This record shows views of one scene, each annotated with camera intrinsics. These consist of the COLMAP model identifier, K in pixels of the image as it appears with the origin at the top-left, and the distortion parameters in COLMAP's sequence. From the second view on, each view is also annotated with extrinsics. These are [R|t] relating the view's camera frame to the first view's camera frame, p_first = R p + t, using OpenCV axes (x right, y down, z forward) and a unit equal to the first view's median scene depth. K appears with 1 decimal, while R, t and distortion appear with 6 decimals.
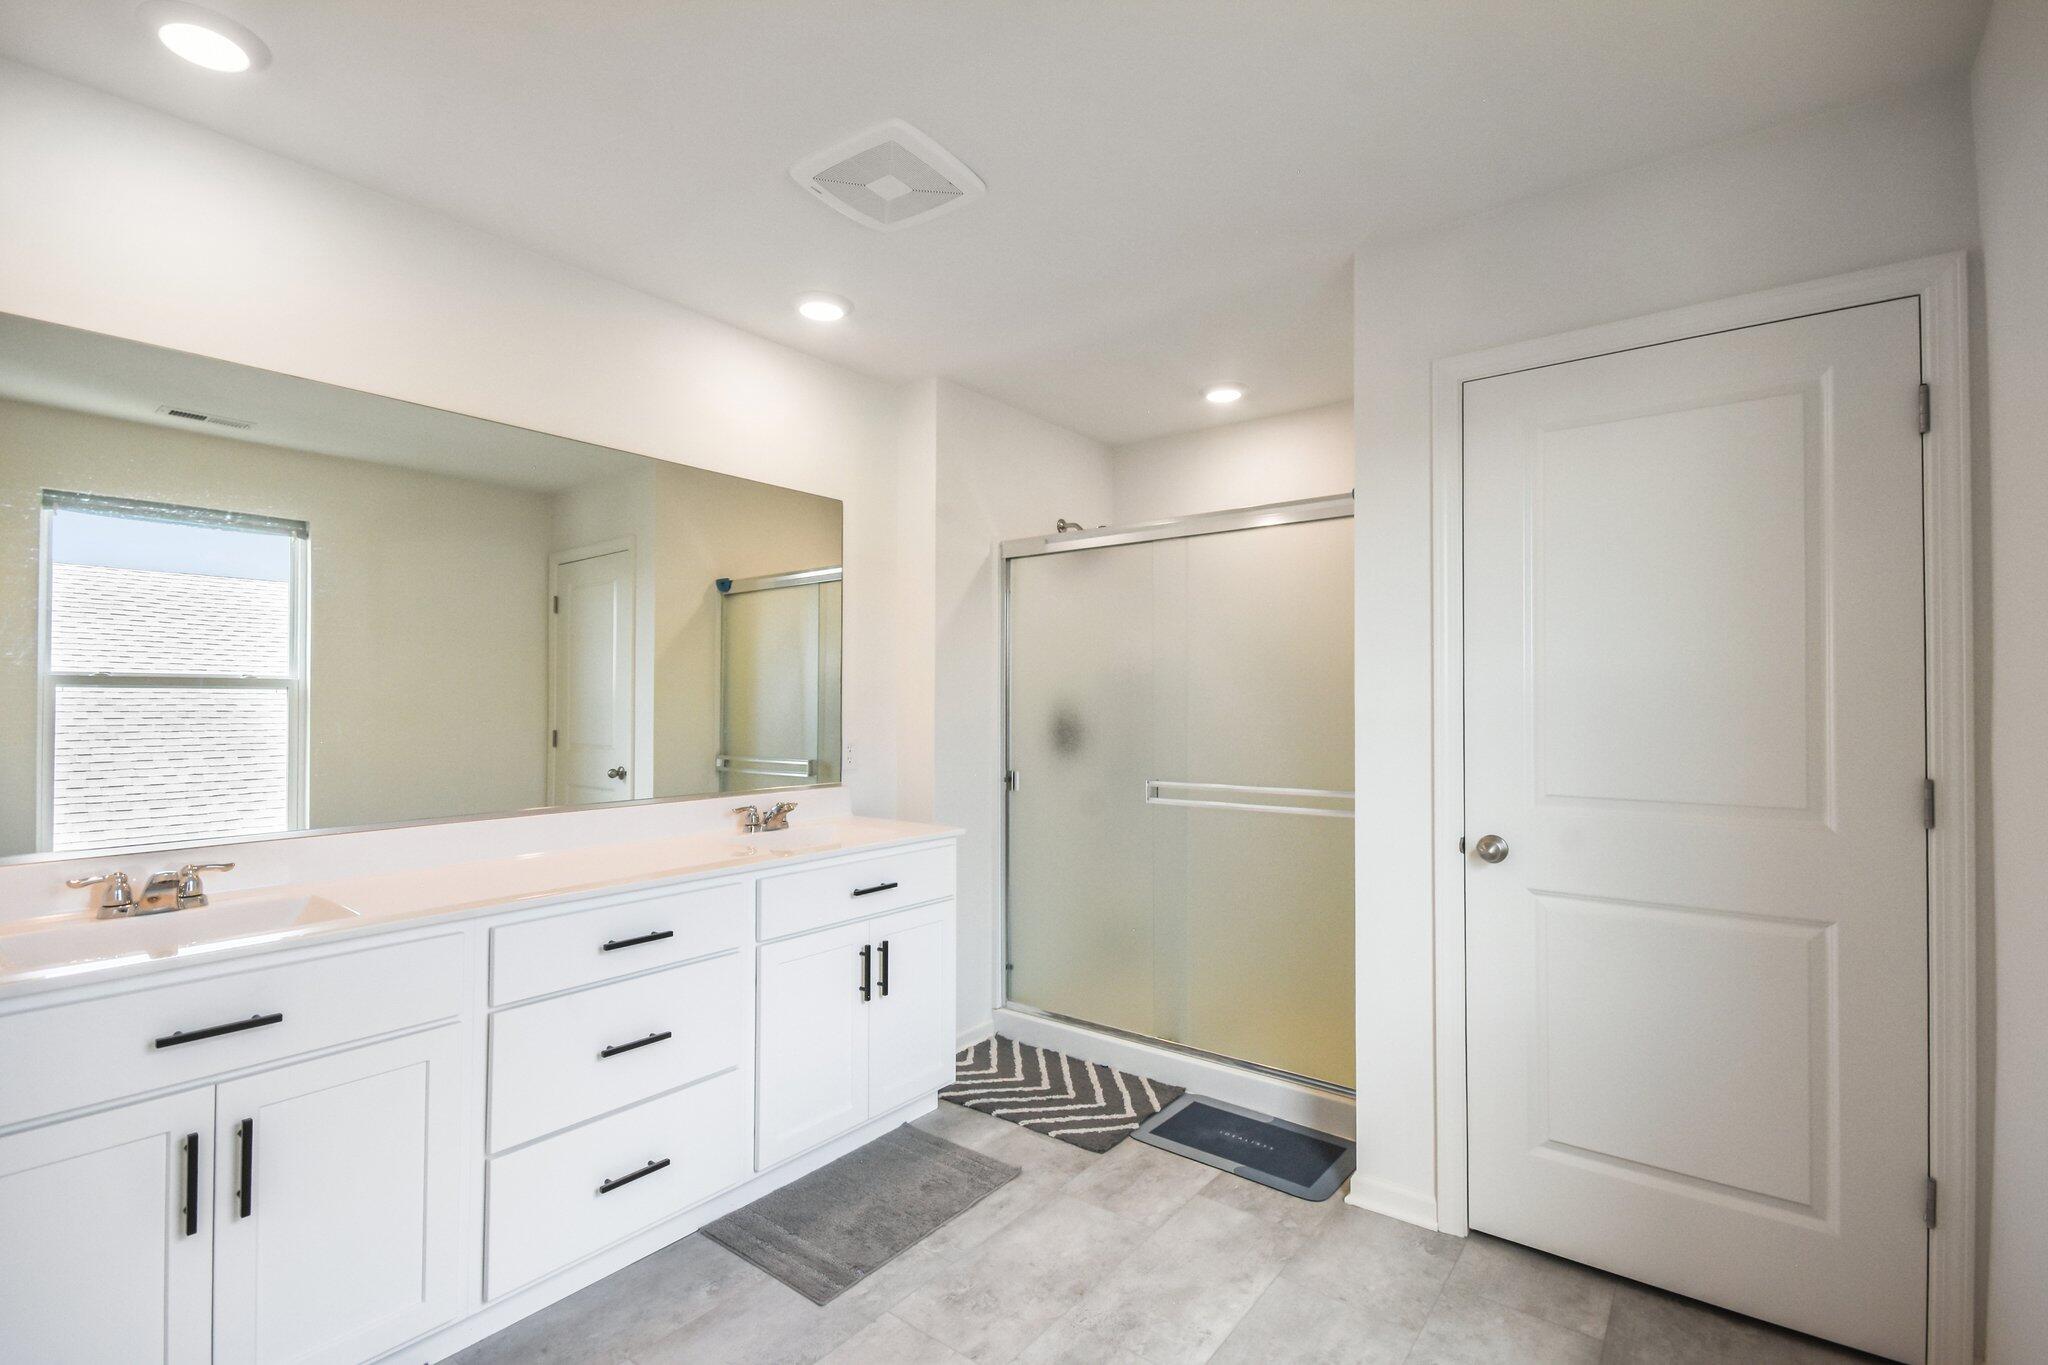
lens RADIAL K [[904.6, 0, 1018.8], [0, 904.6, 702.8], [0, 0, 1]] dist [-0.002240, -0.000174]
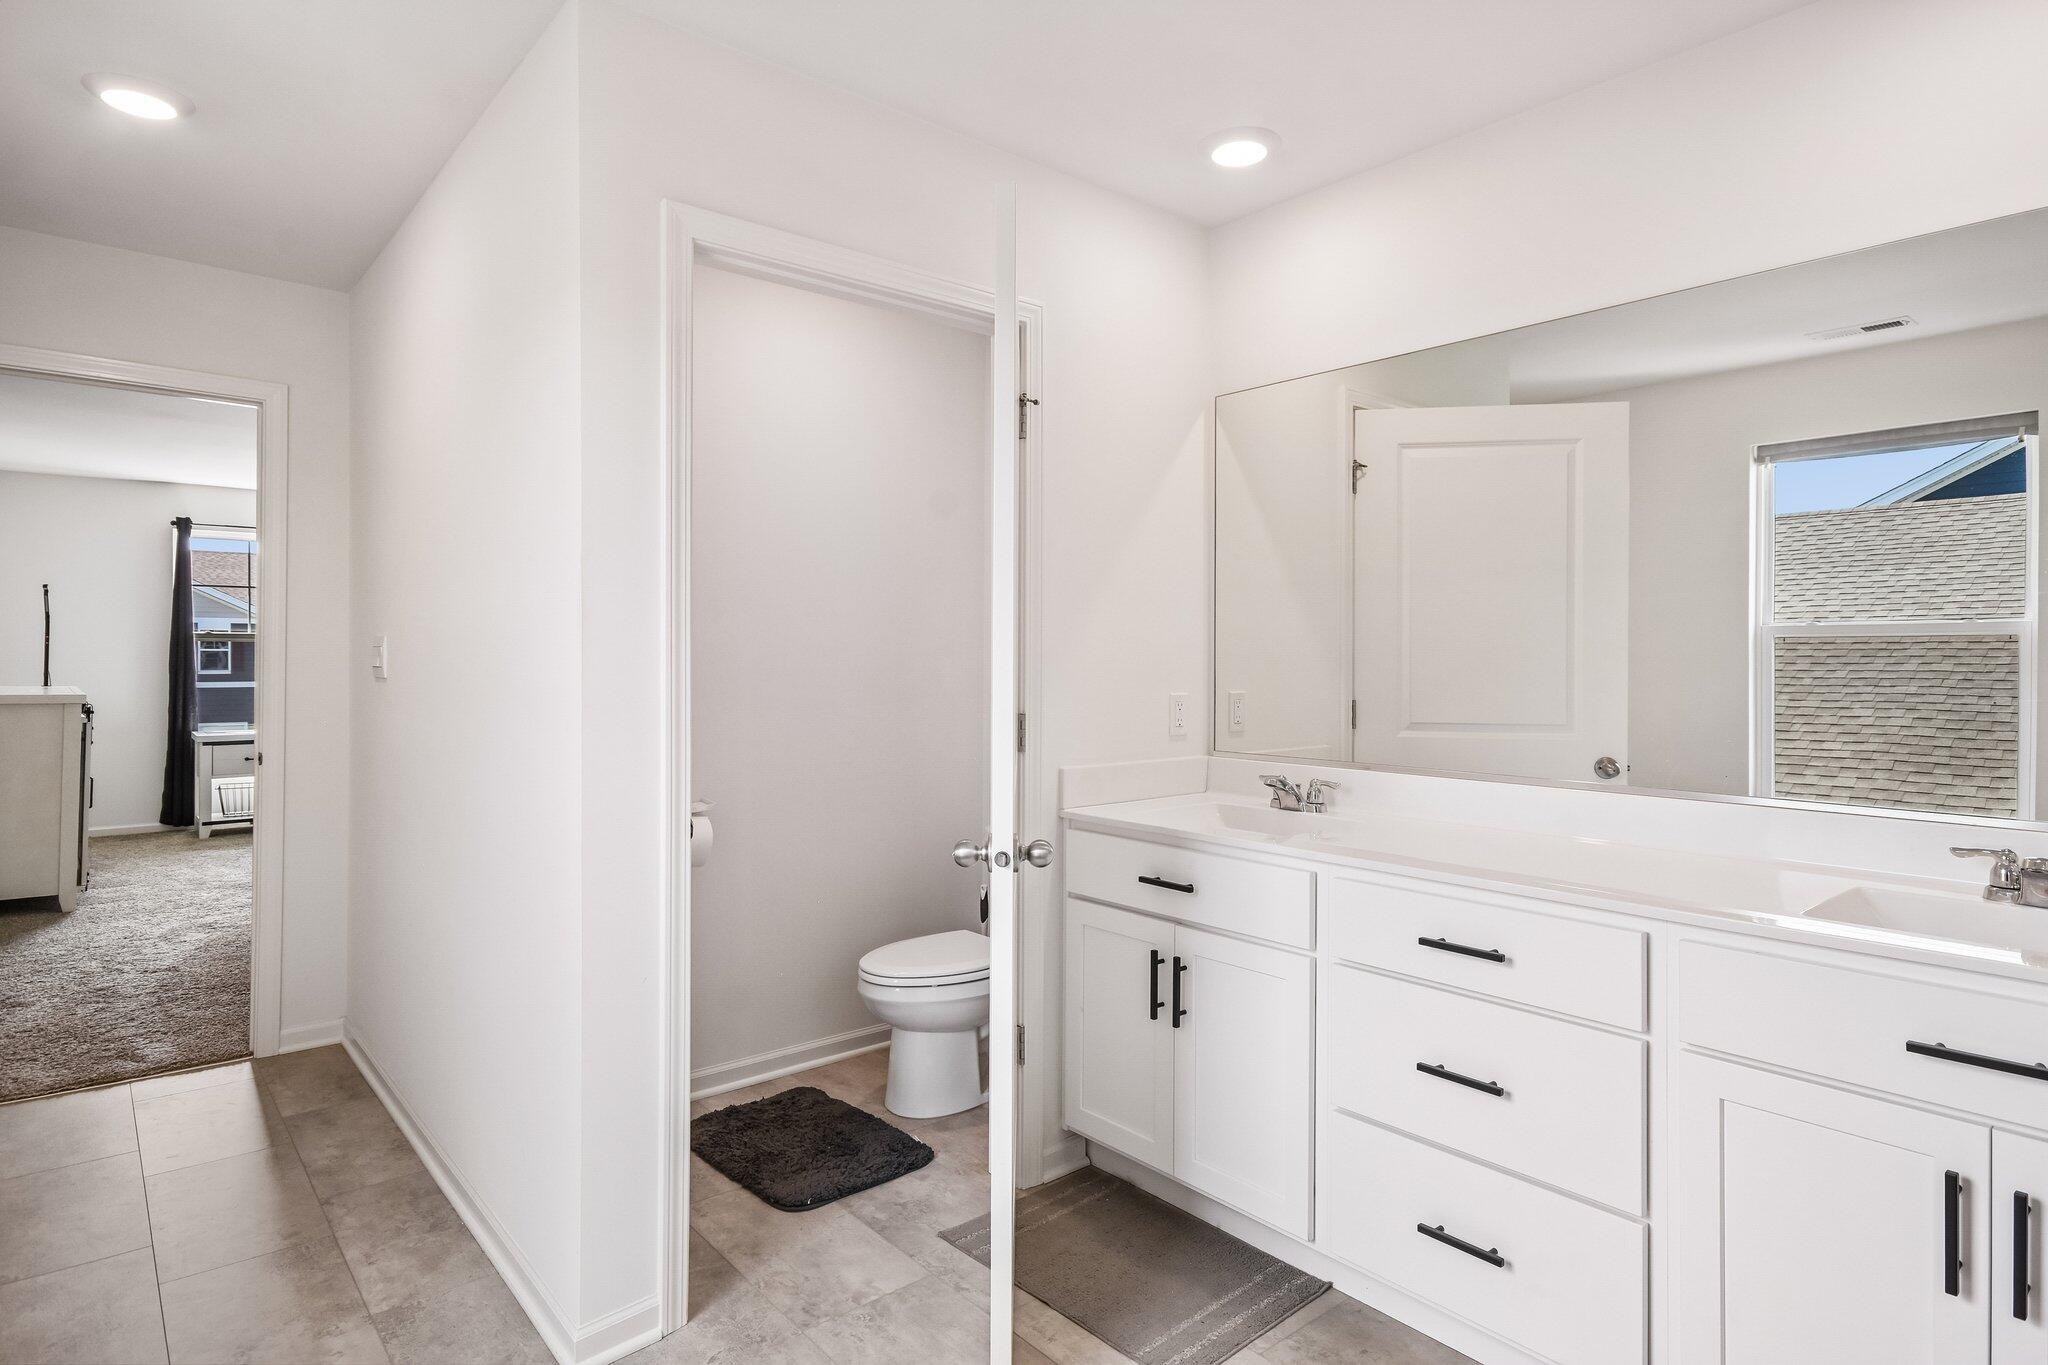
lens RADIAL K [[1131.0, 0, 1019.9], [0, 1131.0, 642.3], [0, 0, 1]] dist [0.001410, -0.000485]
pose [[-0.214069, -0.013710, -0.976722, 0.652367], [-0.000781, 0.999904, -0.013864, 0.007232], [0.976818, -0.002205, -0.214059, 0.851327]]
